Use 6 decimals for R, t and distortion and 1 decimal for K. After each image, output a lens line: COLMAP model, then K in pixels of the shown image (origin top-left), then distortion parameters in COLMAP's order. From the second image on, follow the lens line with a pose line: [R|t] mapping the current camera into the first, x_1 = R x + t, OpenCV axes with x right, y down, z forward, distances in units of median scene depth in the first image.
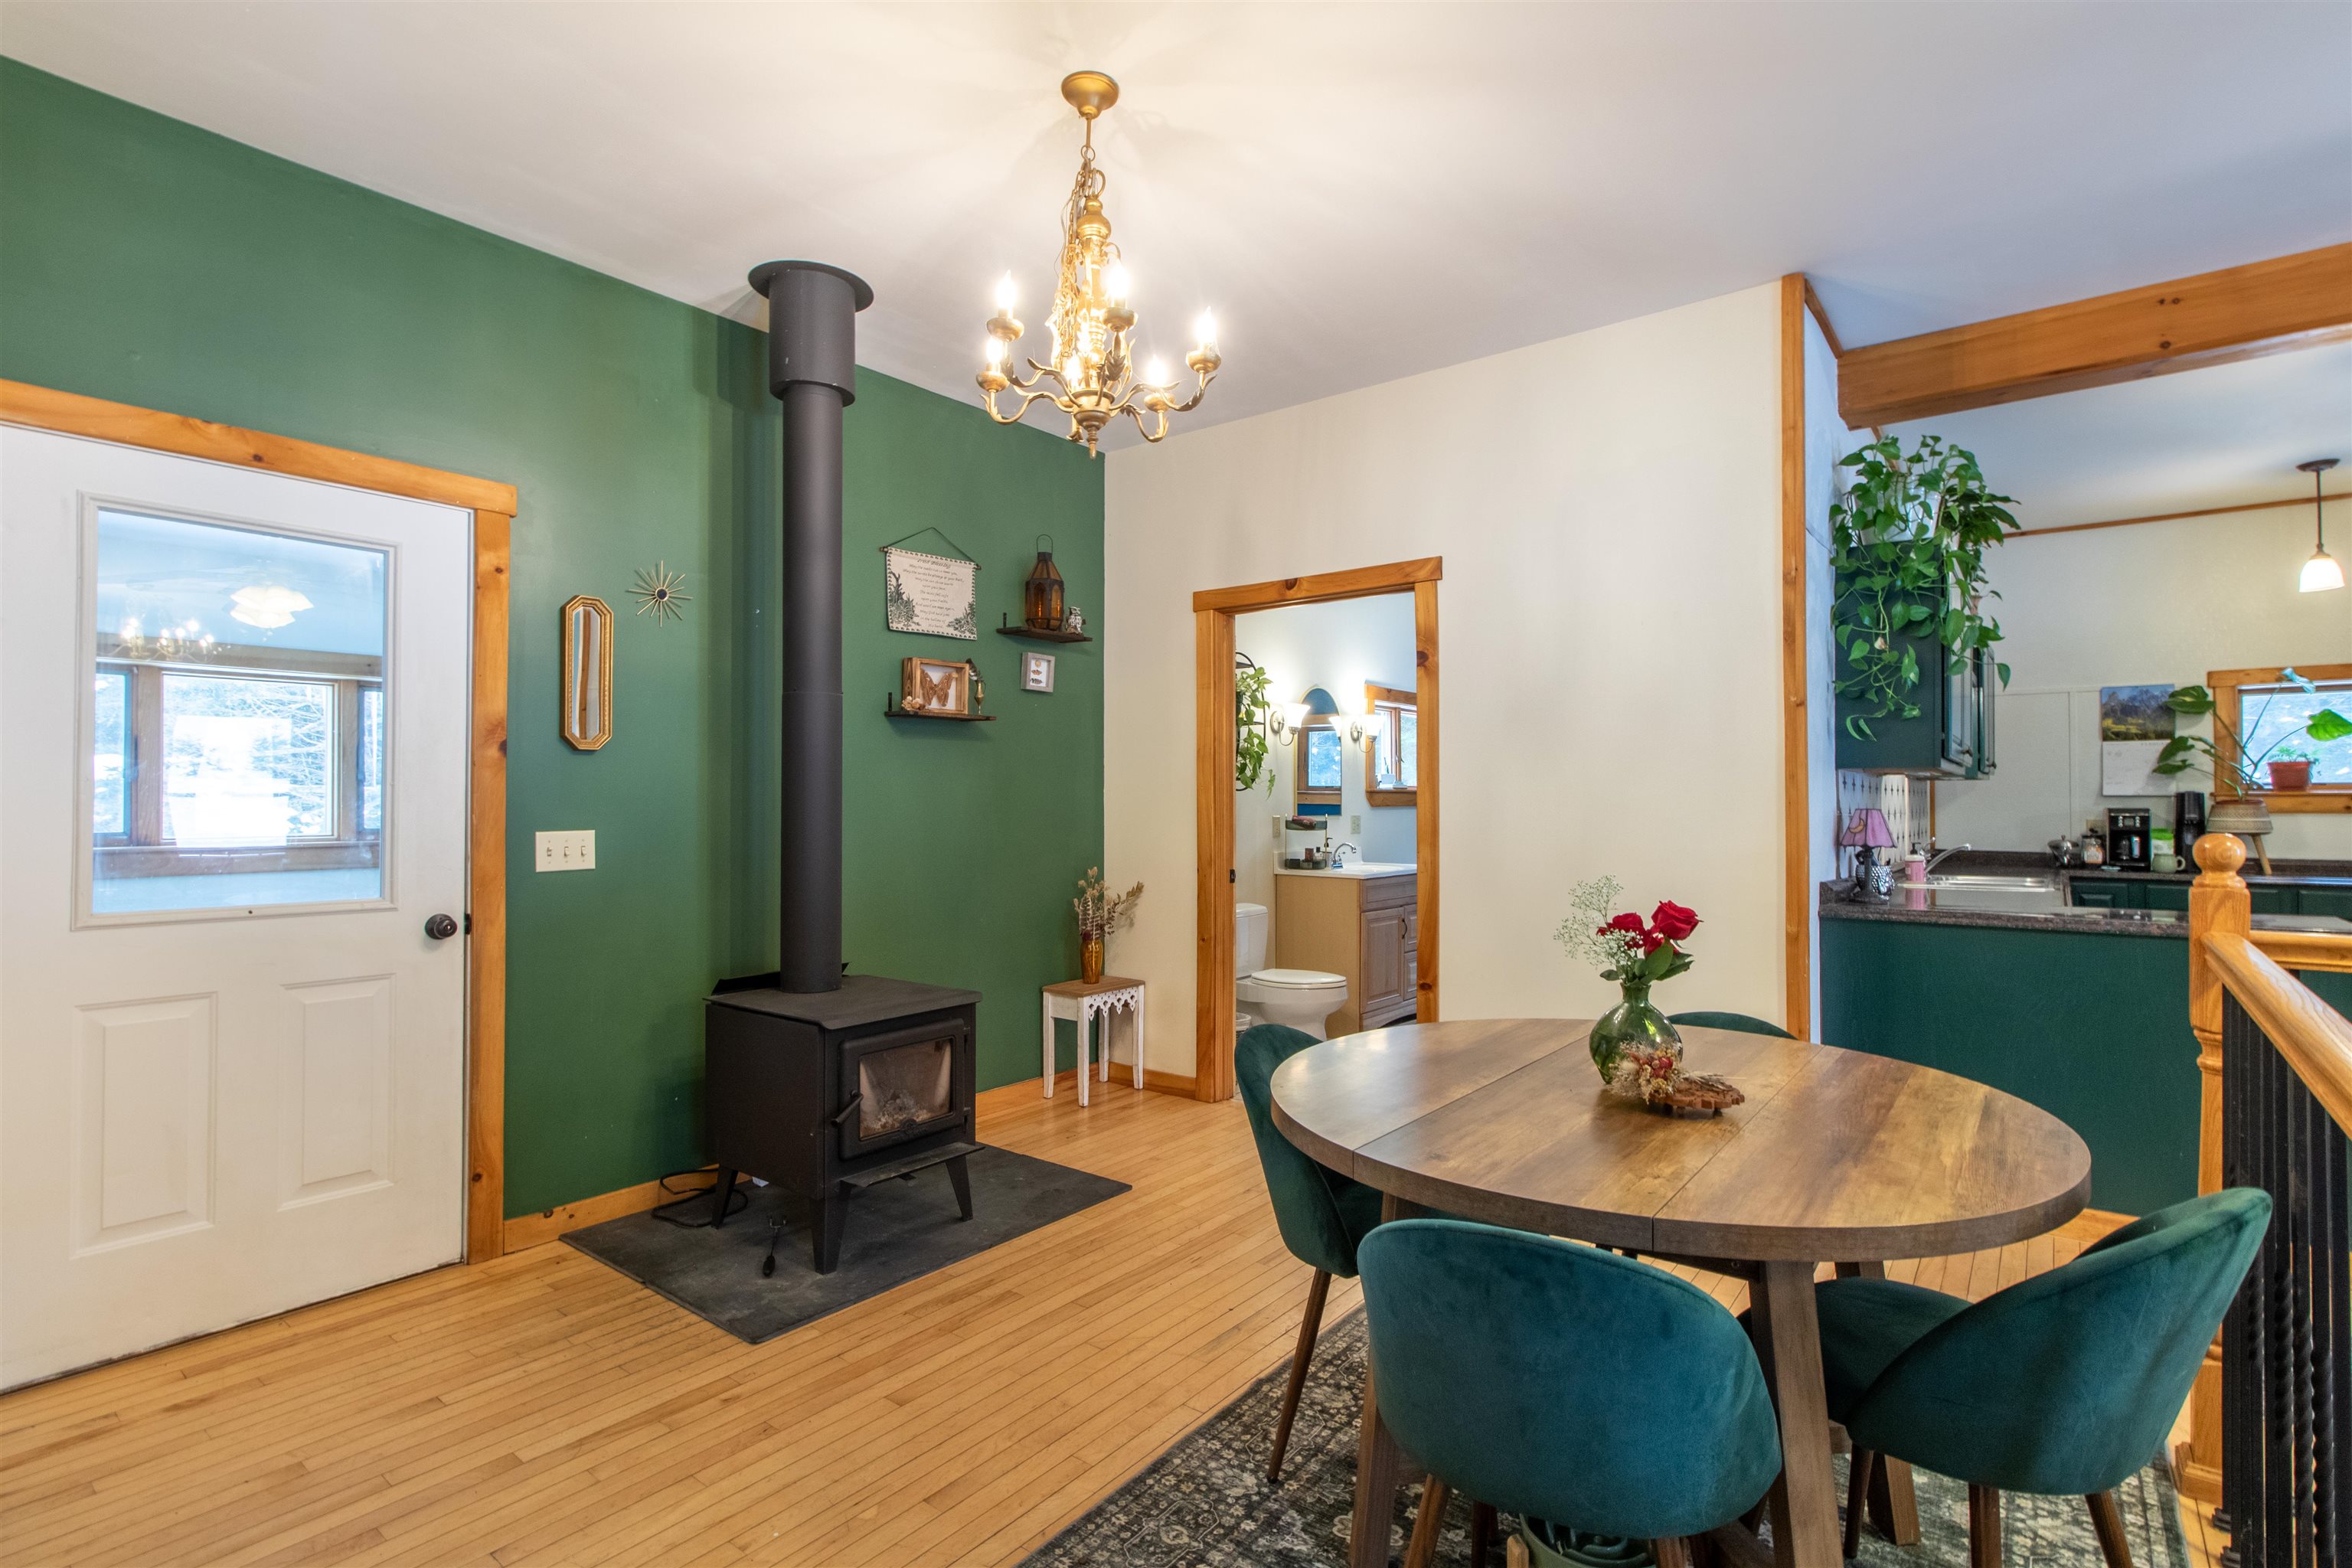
lens RADIAL K [[1114.6, 0, 1180.1], [0, 1114.6, 787.9], [0, 0, 1]] dist [-0.000362, 0.000280]
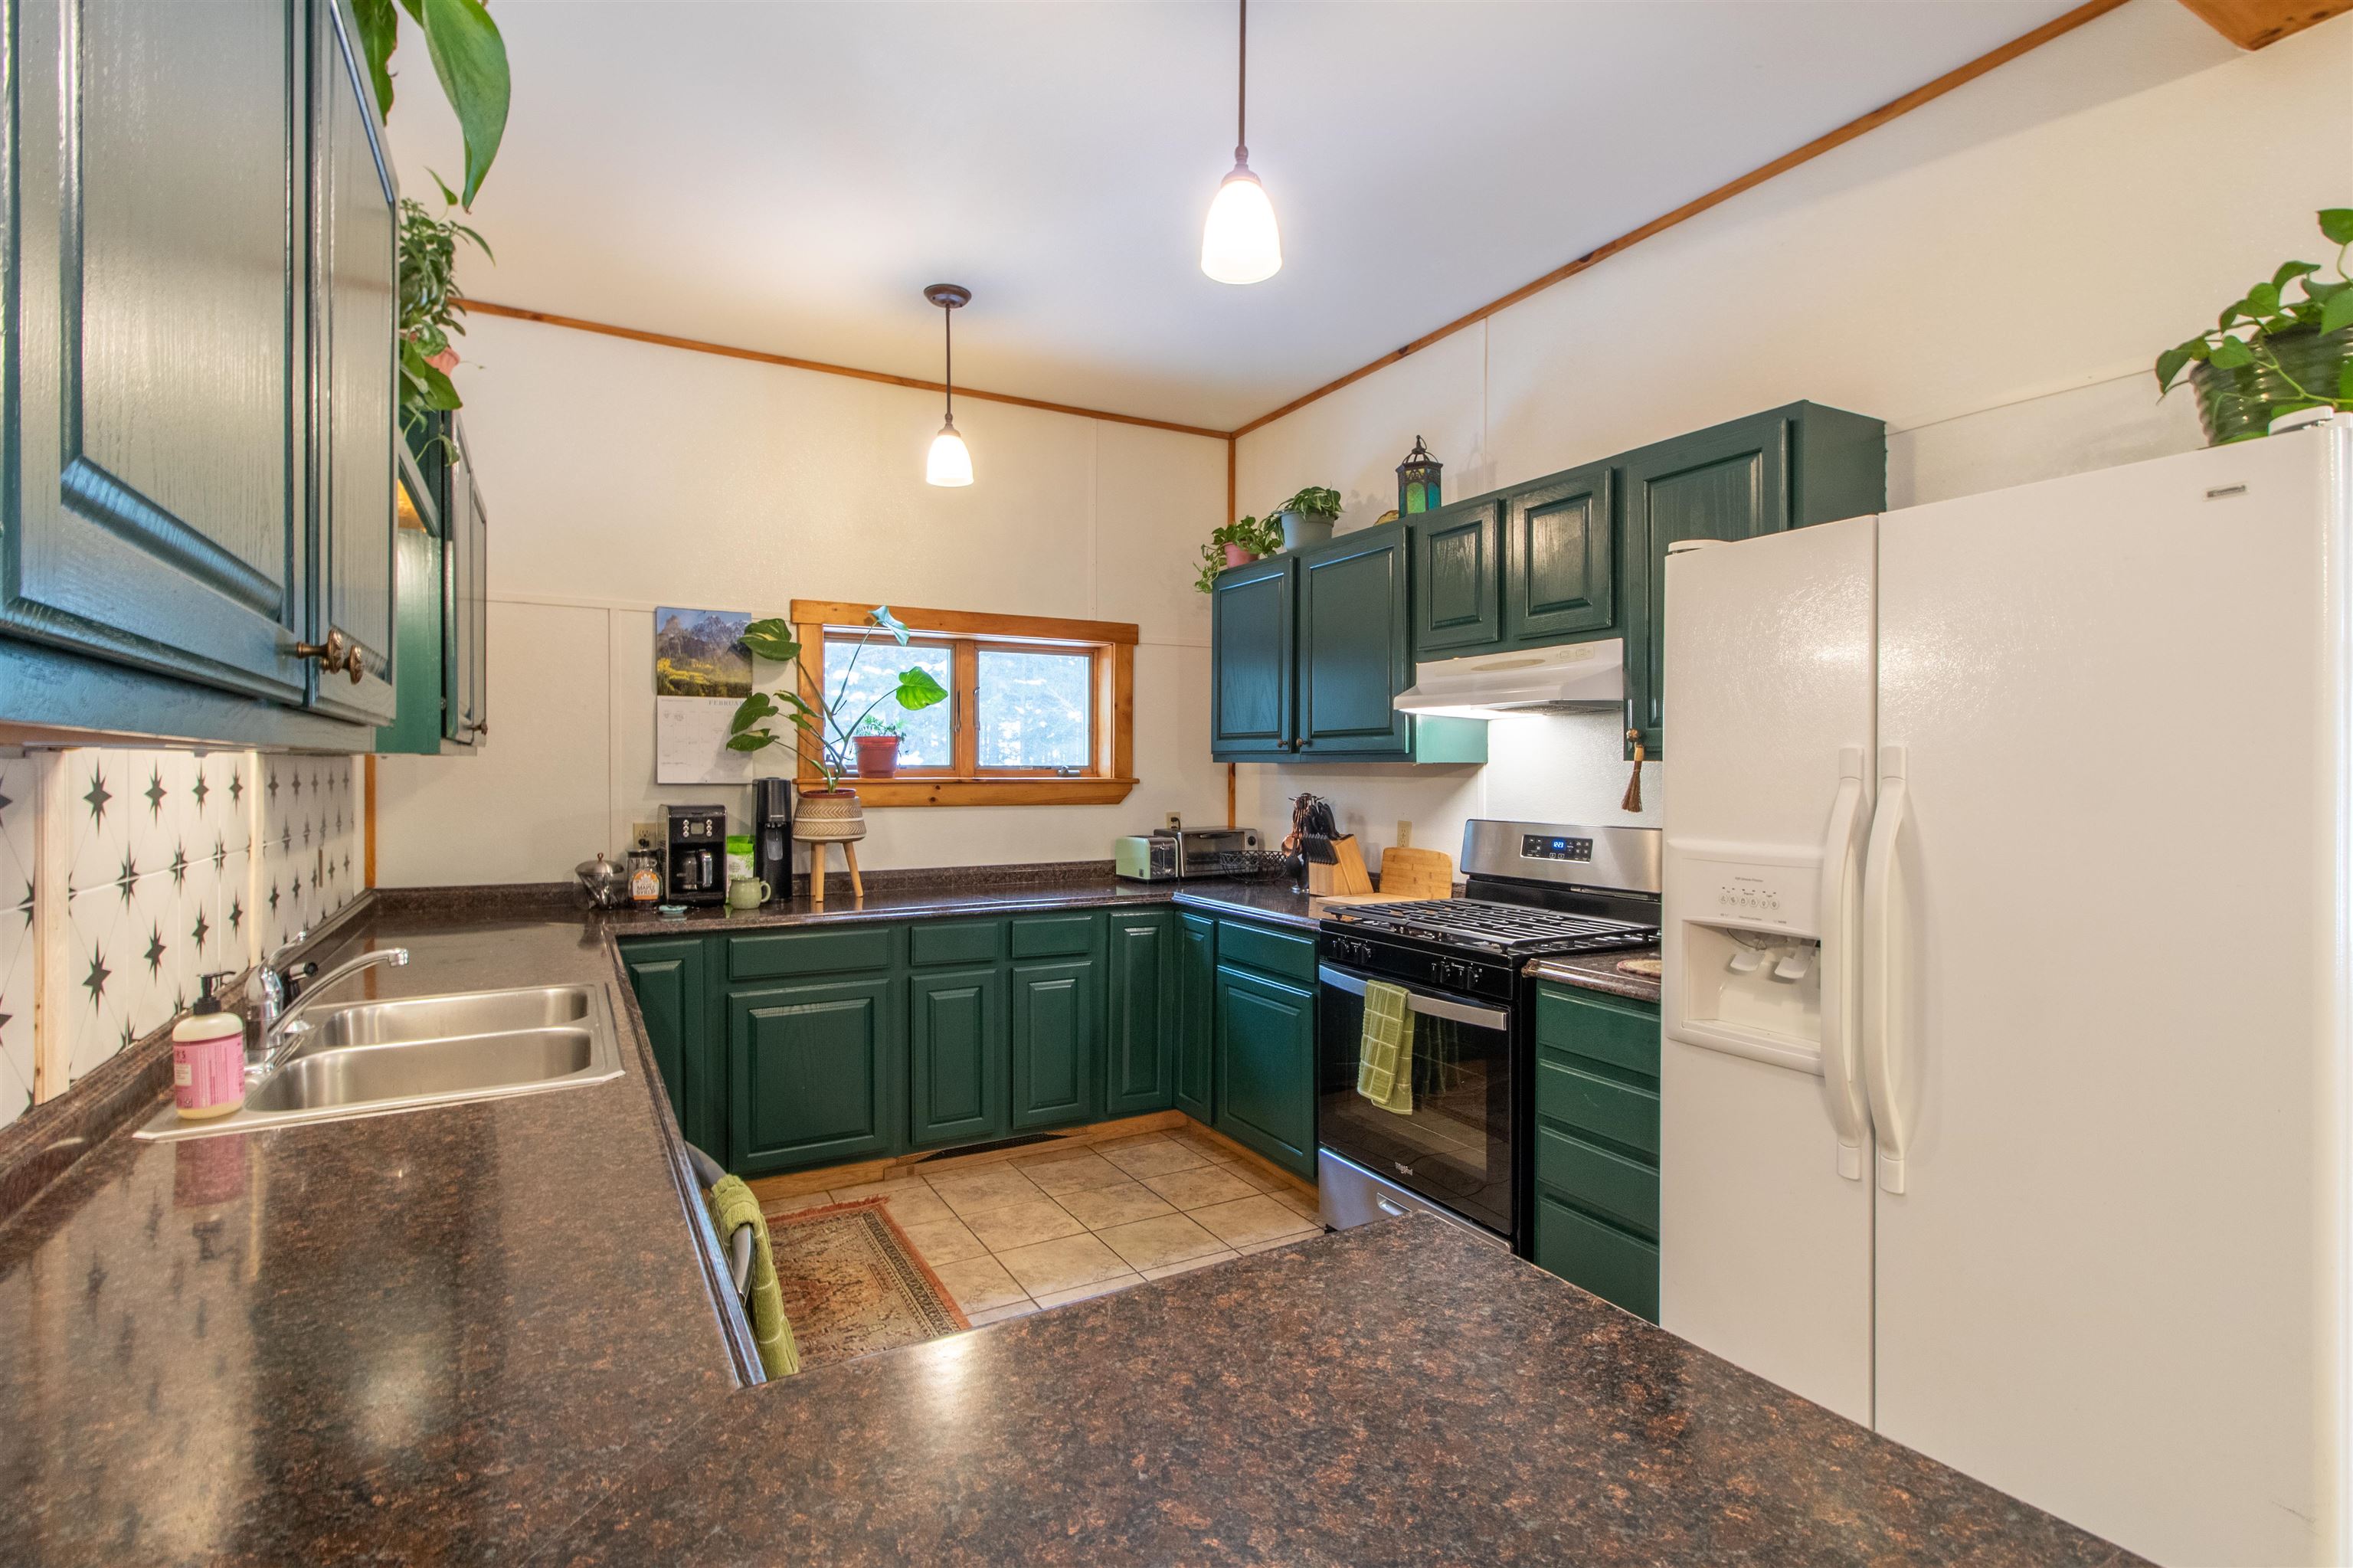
lens RADIAL K [[1109.7, 0, 1190.3], [0, 1109.7, 775.2], [0, 0, 1]] dist [0.002932, 0.001073]
pose [[0.376471, -0.006021, 0.926409, 0.389378], [-0.015238, 0.999803, 0.012690, -0.010322], [-0.926303, -0.018895, 0.376305, 0.520365]]
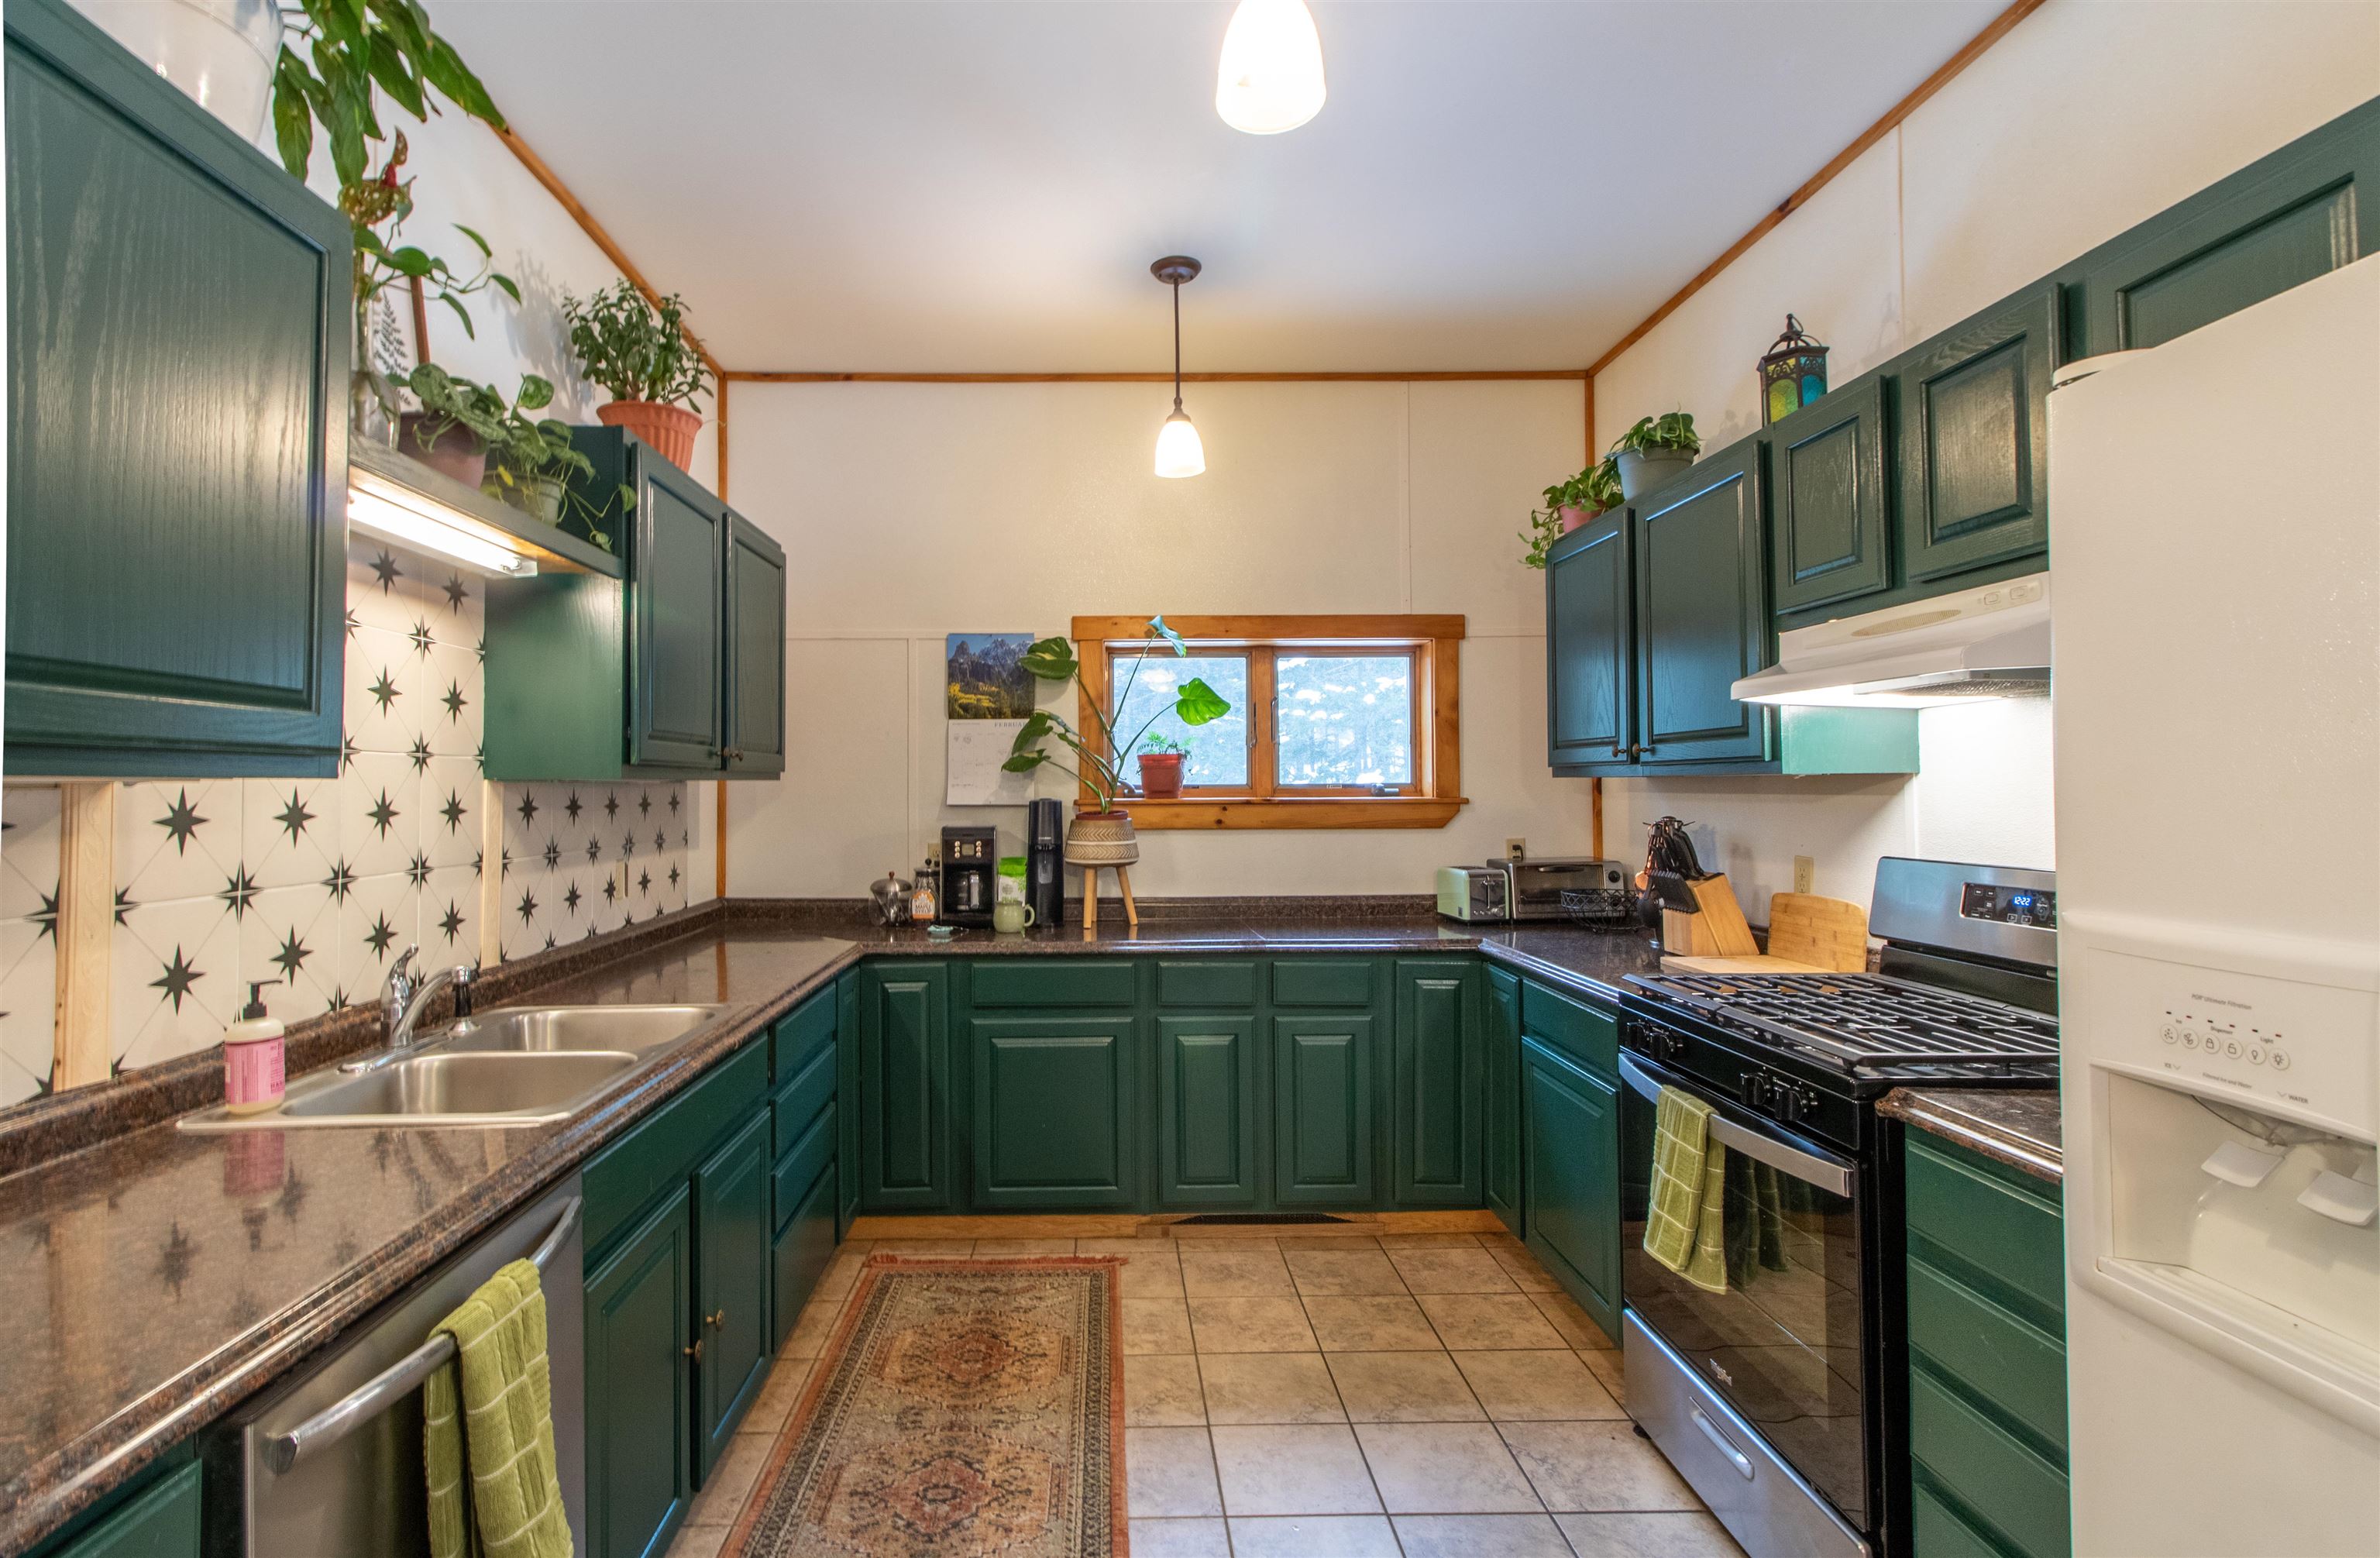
lens RADIAL K [[1124.0, 0, 1119.2], [0, 1124.0, 759.2], [0, 0, 1]] dist [-0.000371, 0.000568]
pose [[0.772241, 0.009655, 0.635257, 0.520162], [-0.001246, 0.999906, -0.013682, -0.010908], [-0.635329, 0.009775, 0.772180, 0.467465]]
